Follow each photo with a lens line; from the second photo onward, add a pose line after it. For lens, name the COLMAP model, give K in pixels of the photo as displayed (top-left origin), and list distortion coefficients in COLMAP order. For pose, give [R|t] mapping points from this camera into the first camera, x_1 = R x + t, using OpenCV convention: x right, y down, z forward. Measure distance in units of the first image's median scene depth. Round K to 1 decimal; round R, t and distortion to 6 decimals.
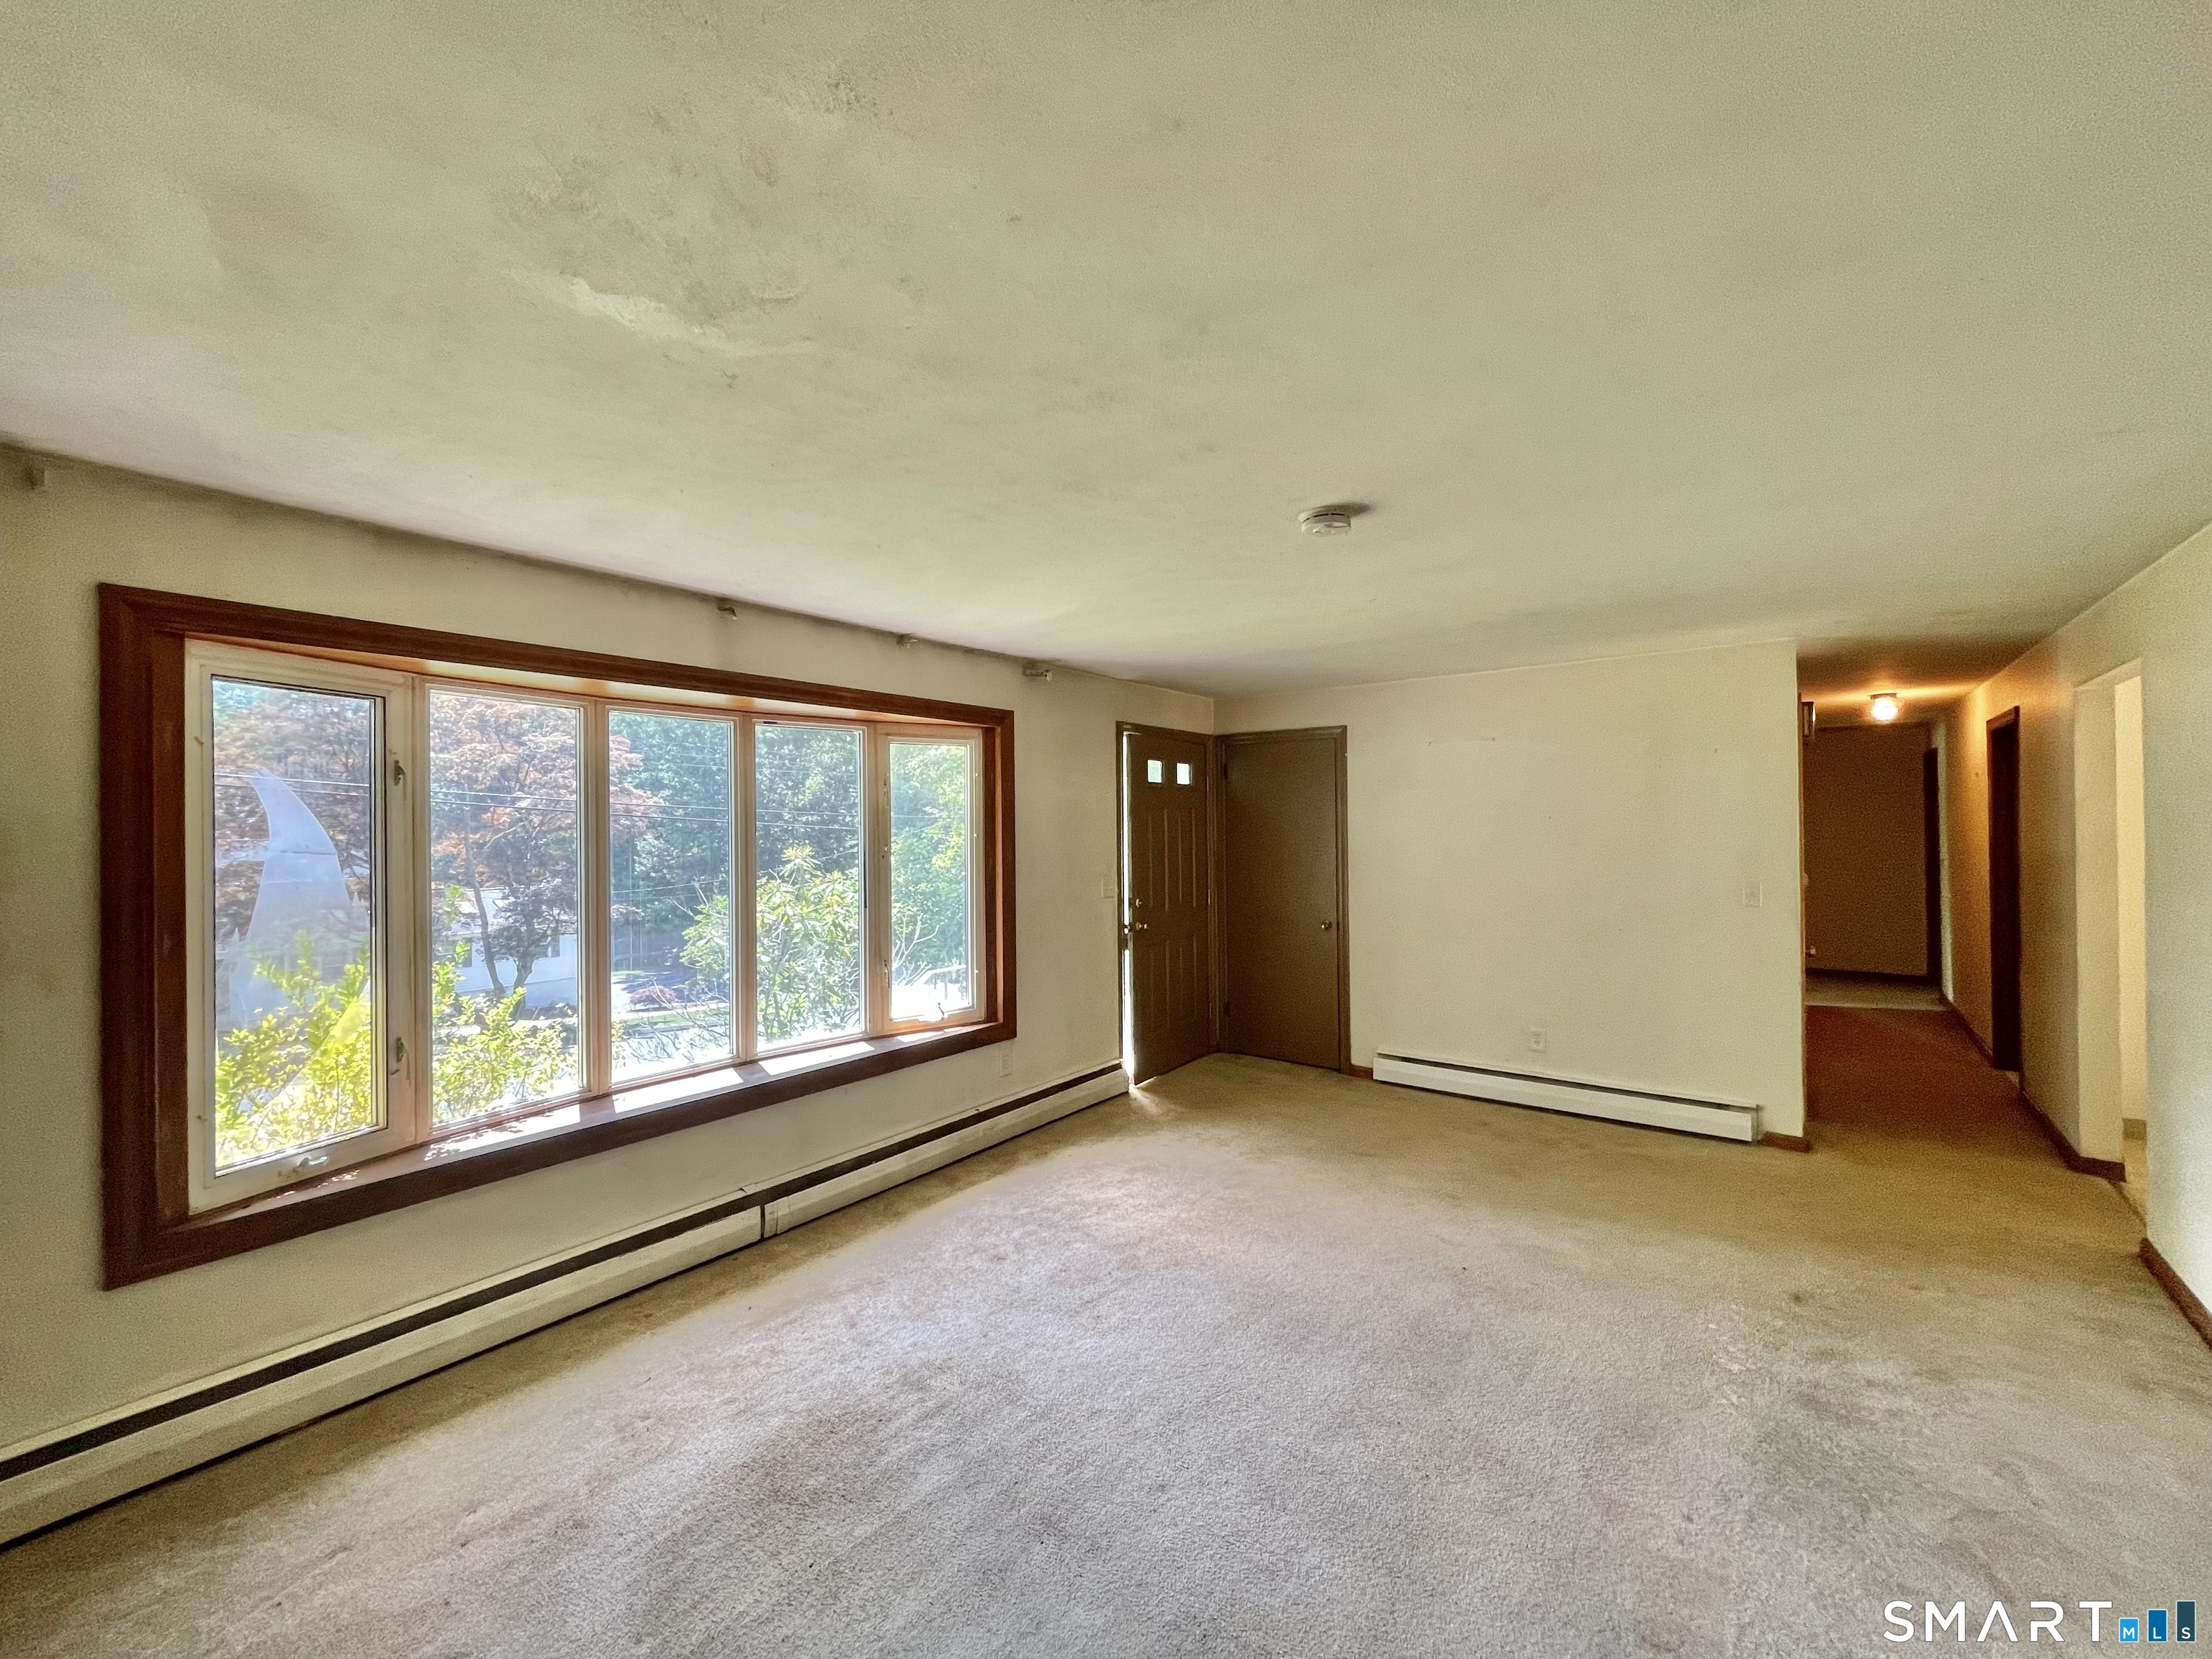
lens RADIAL K [[890.2, 0, 1114.5], [0, 890.2, 824.1], [0, 0, 1]] dist [-0.006575, 0.001034]
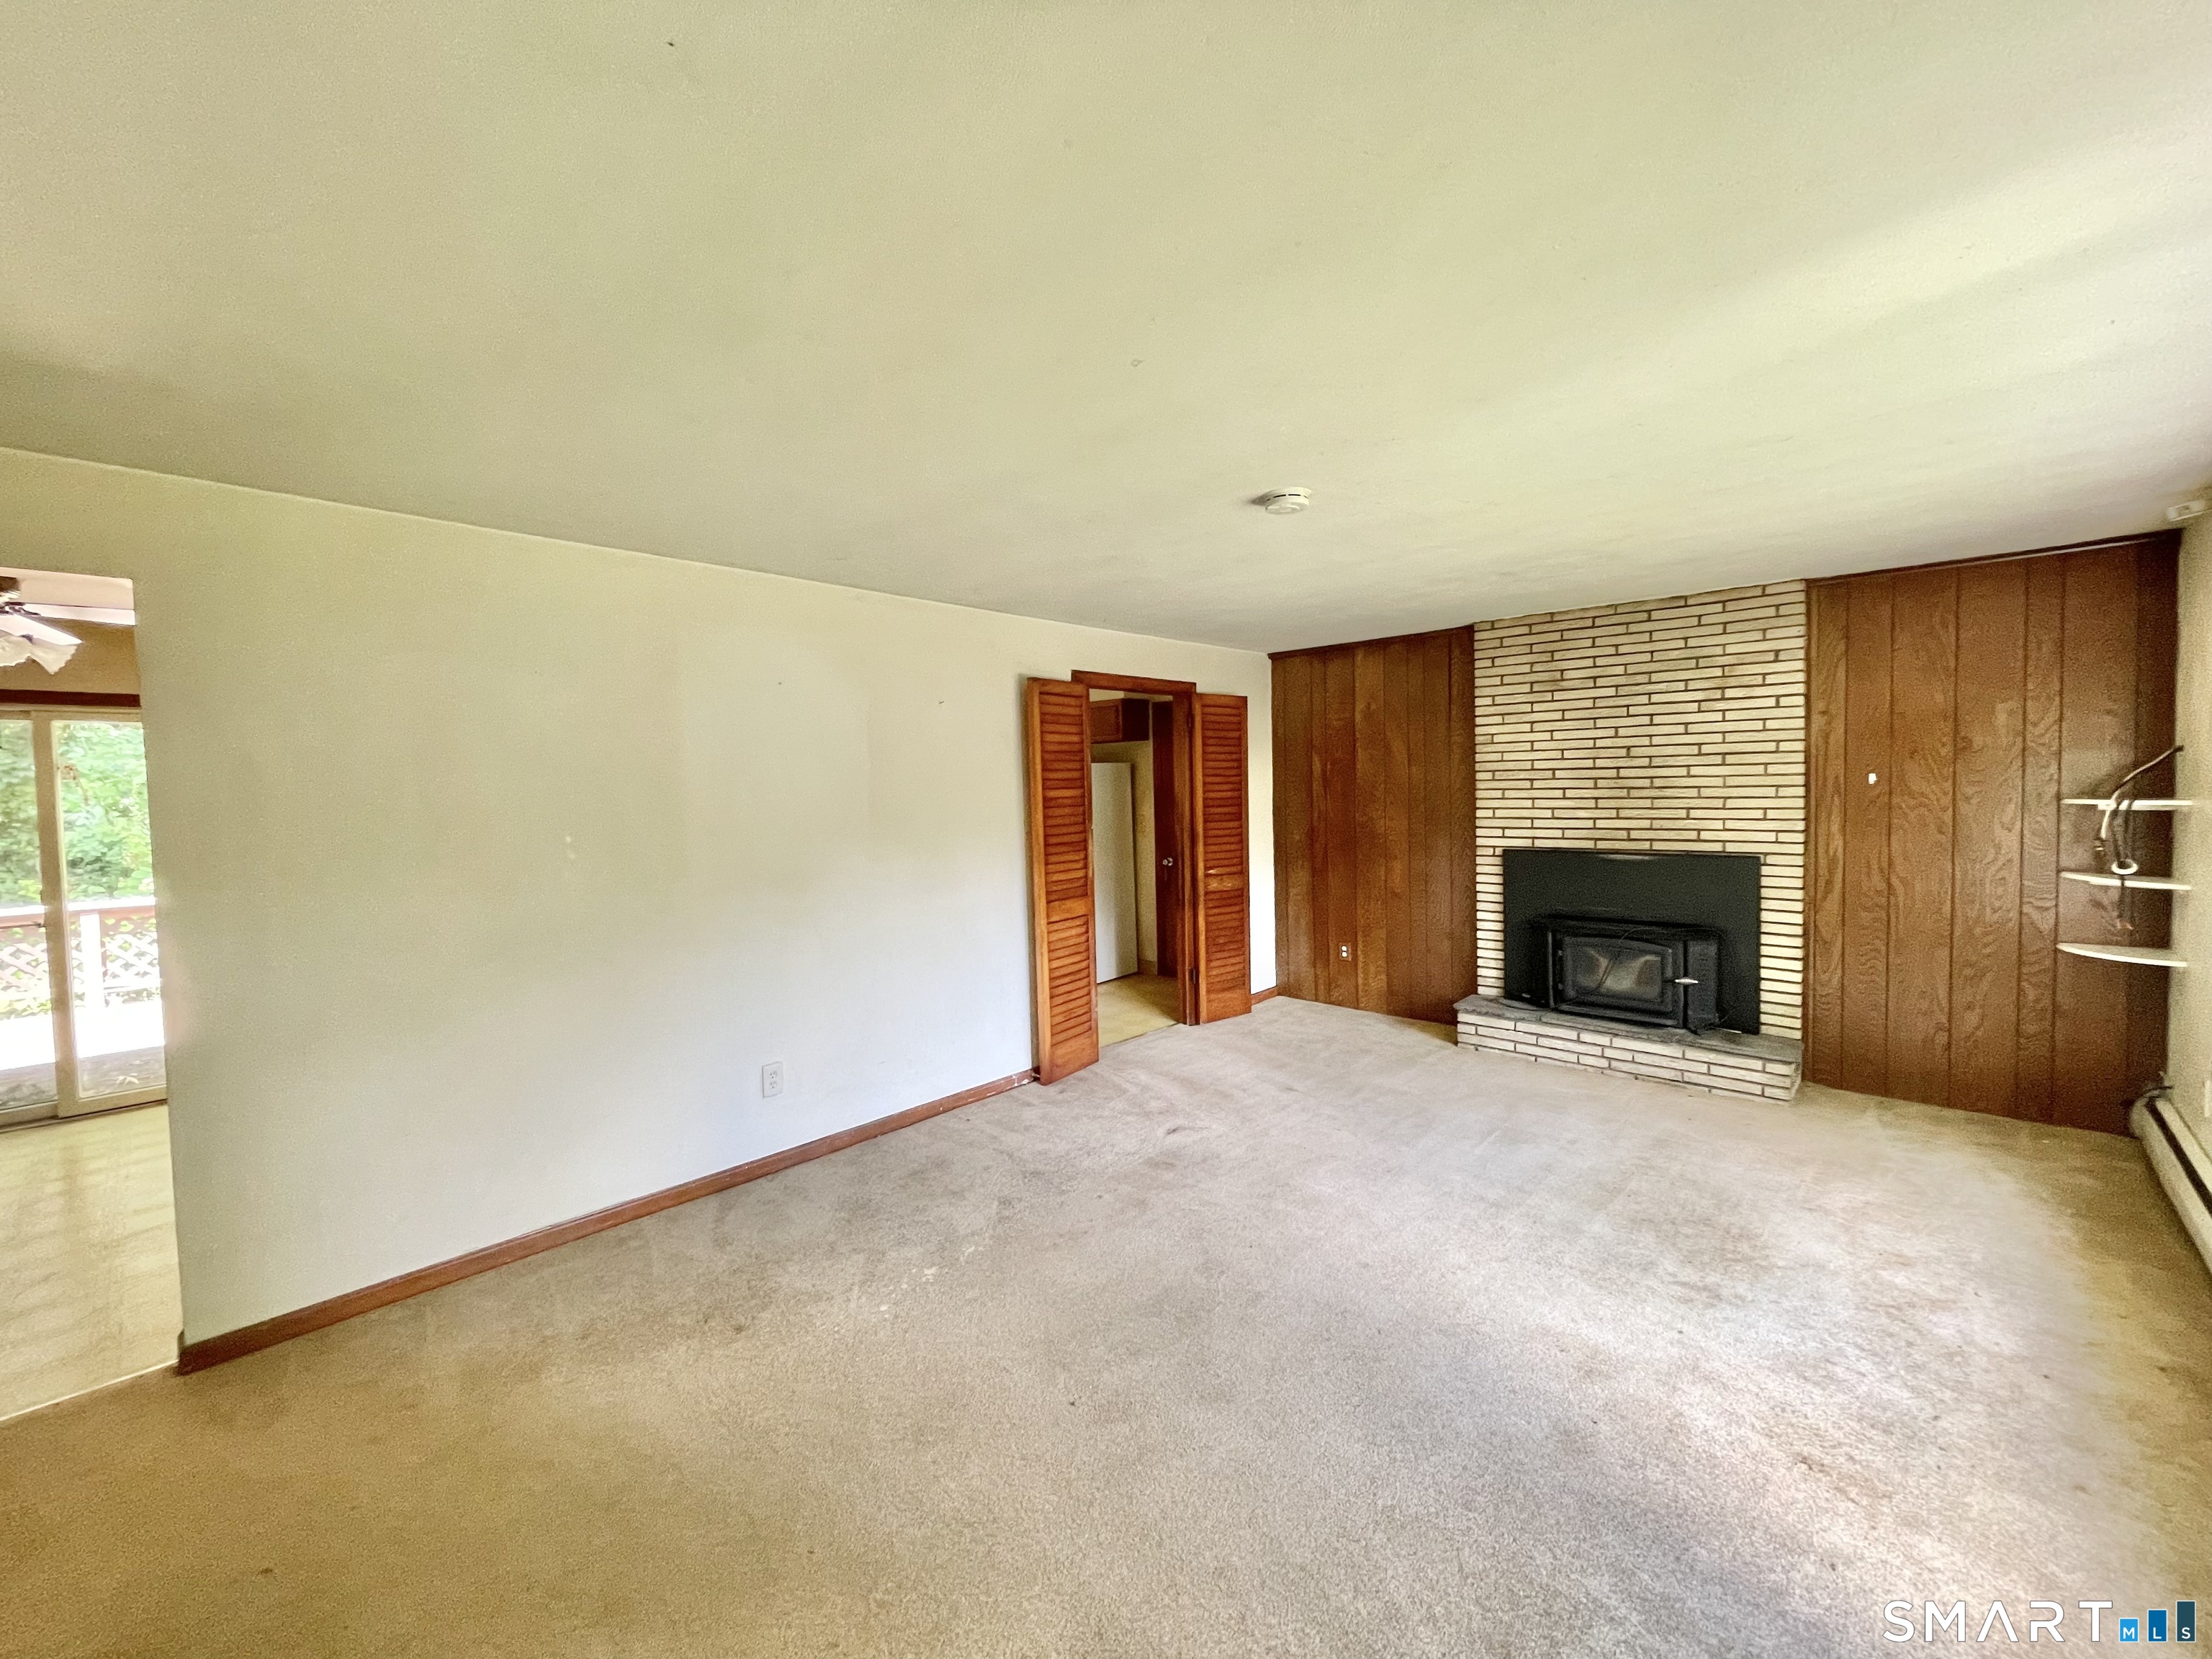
lens RADIAL K [[890.2, 0, 1103.6], [0, 890.2, 823.1], [0, 0, 1]] dist [-0.006575, 0.001034]
pose [[-0.994374, 0.028906, 0.101906, 0.320058], [0.033298, 0.998576, 0.041670, 0.006771], [-0.100557, 0.044829, -0.993921, 1.877489]]
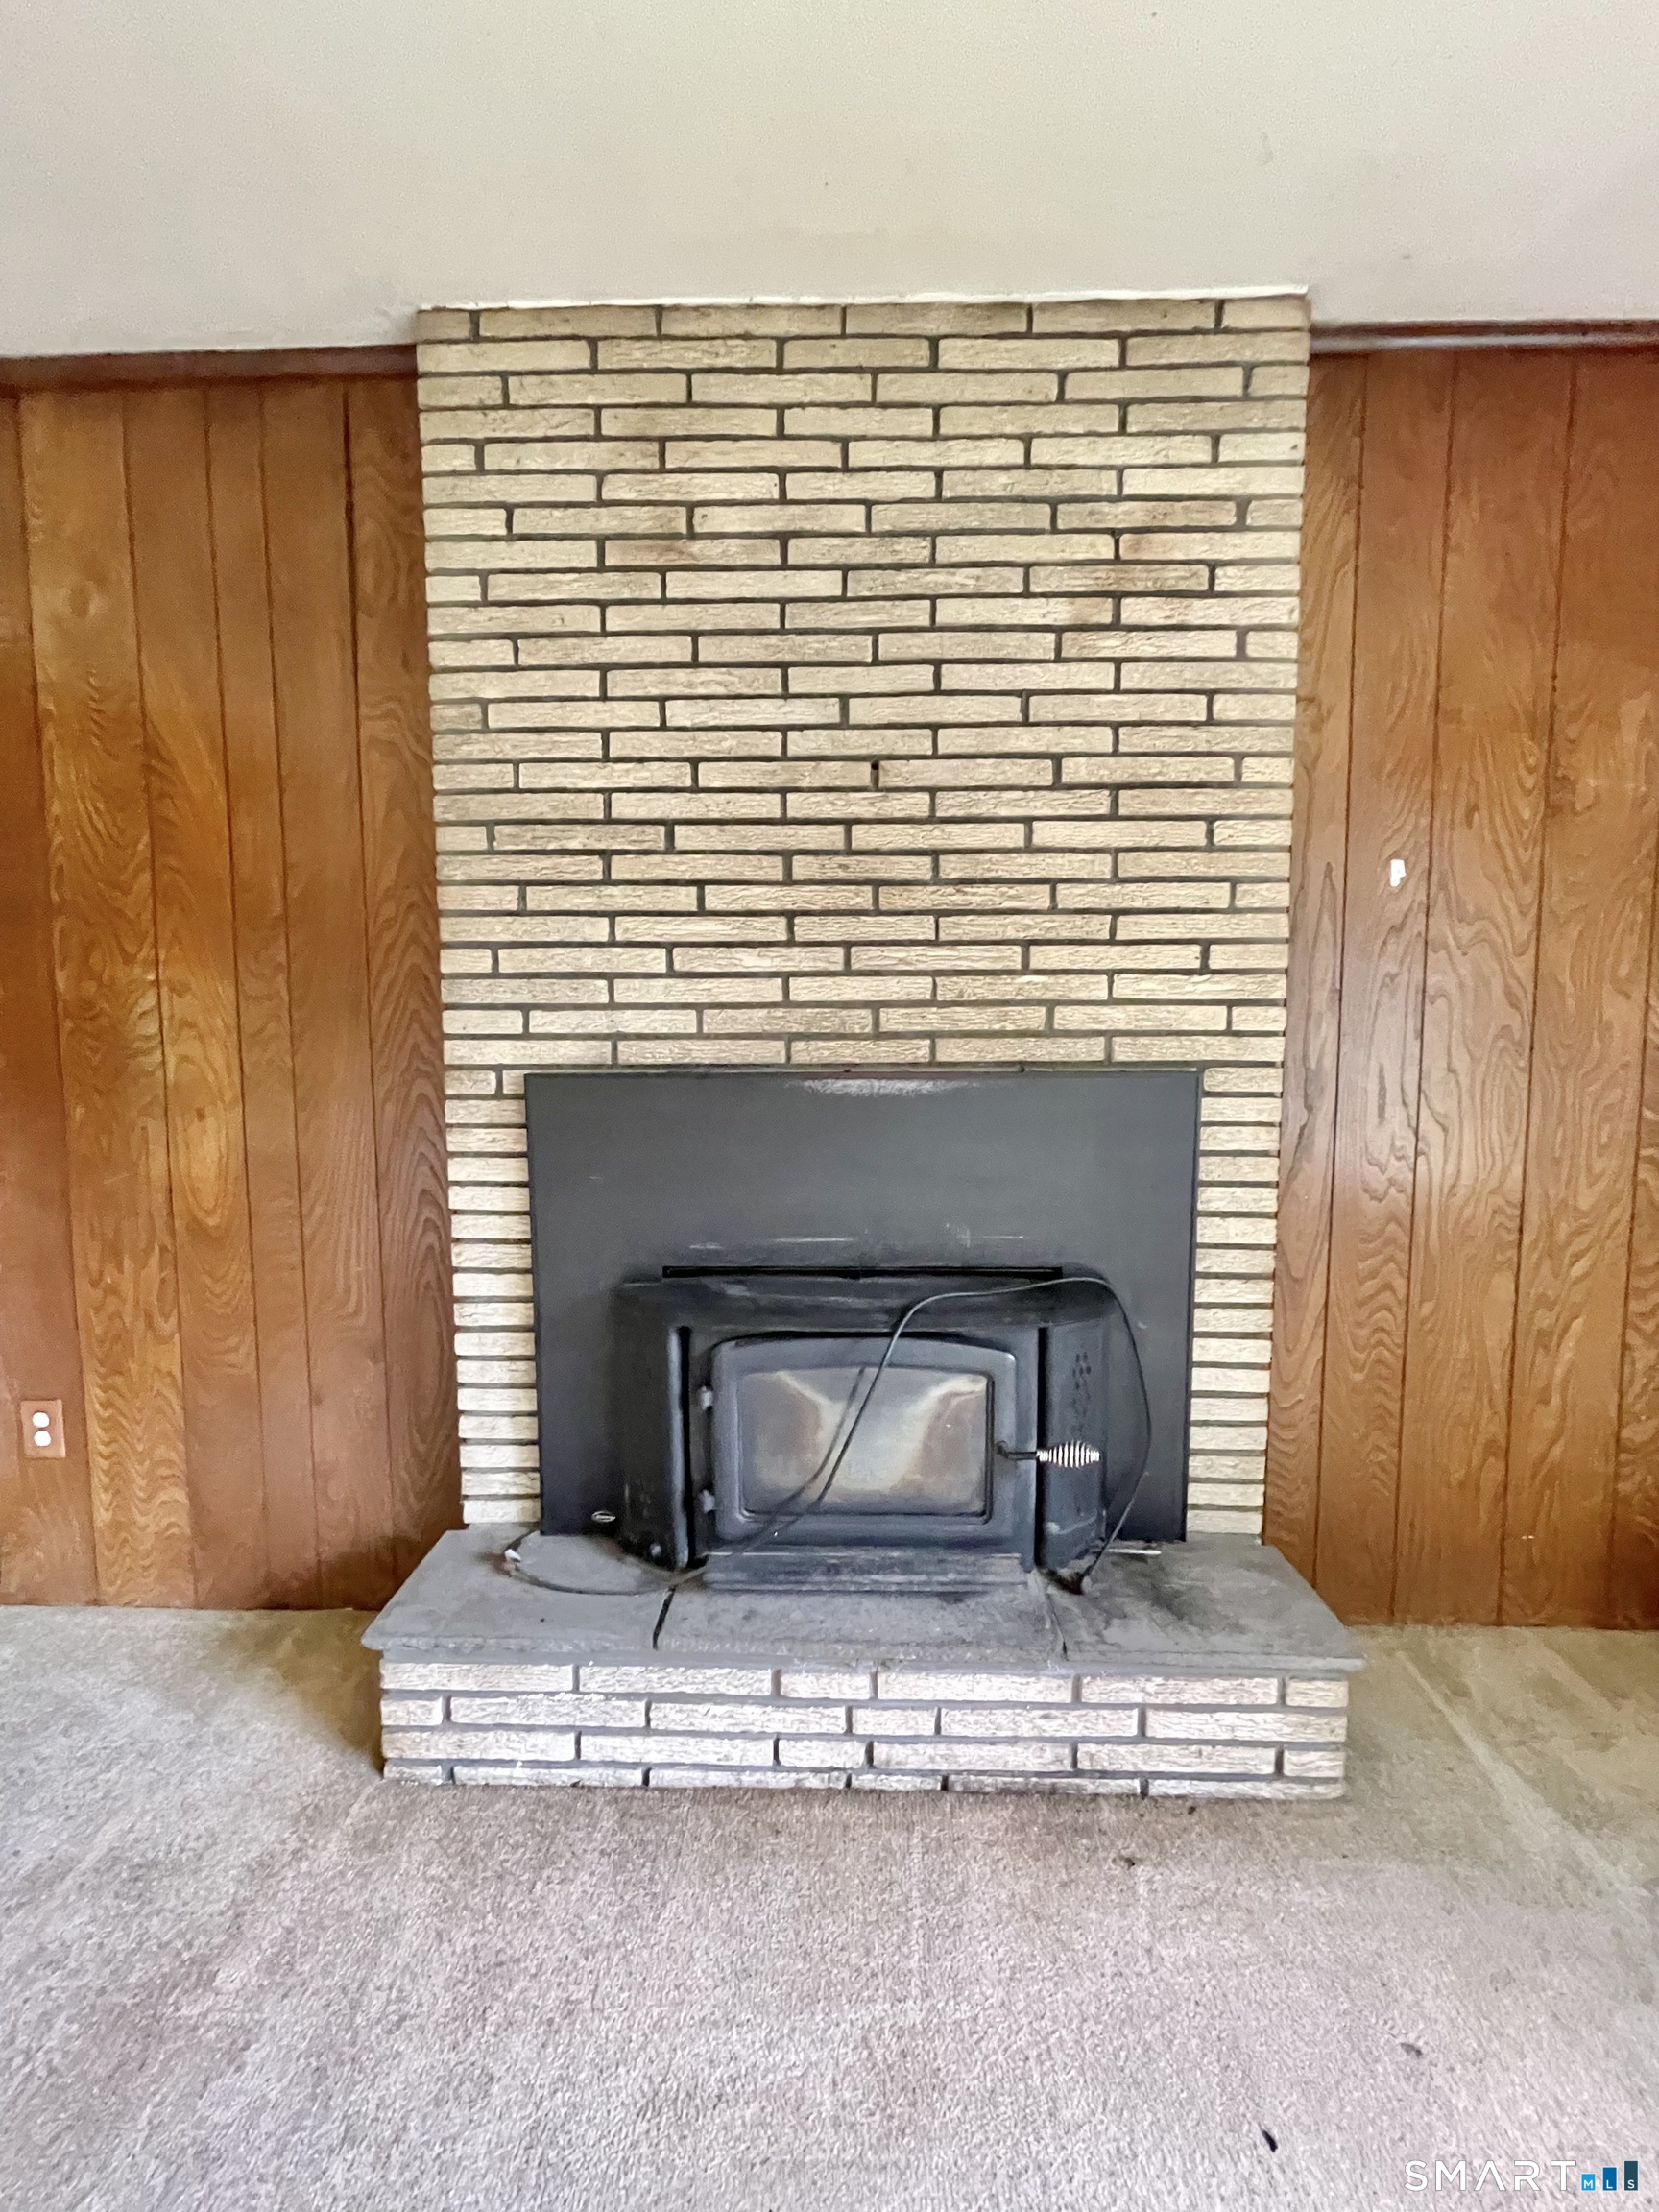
lens RADIAL K [[890.2, 0, 843.5], [0, 890.2, 1097.0], [0, 0, 1]] dist [-0.006575, 0.001034]
pose [[-0.805857, 0.056452, -0.589414, -0.138079], [0.009999, 0.996600, 0.081780, 0.134352], [0.592026, 0.060010, -0.803681, 0.555946]]
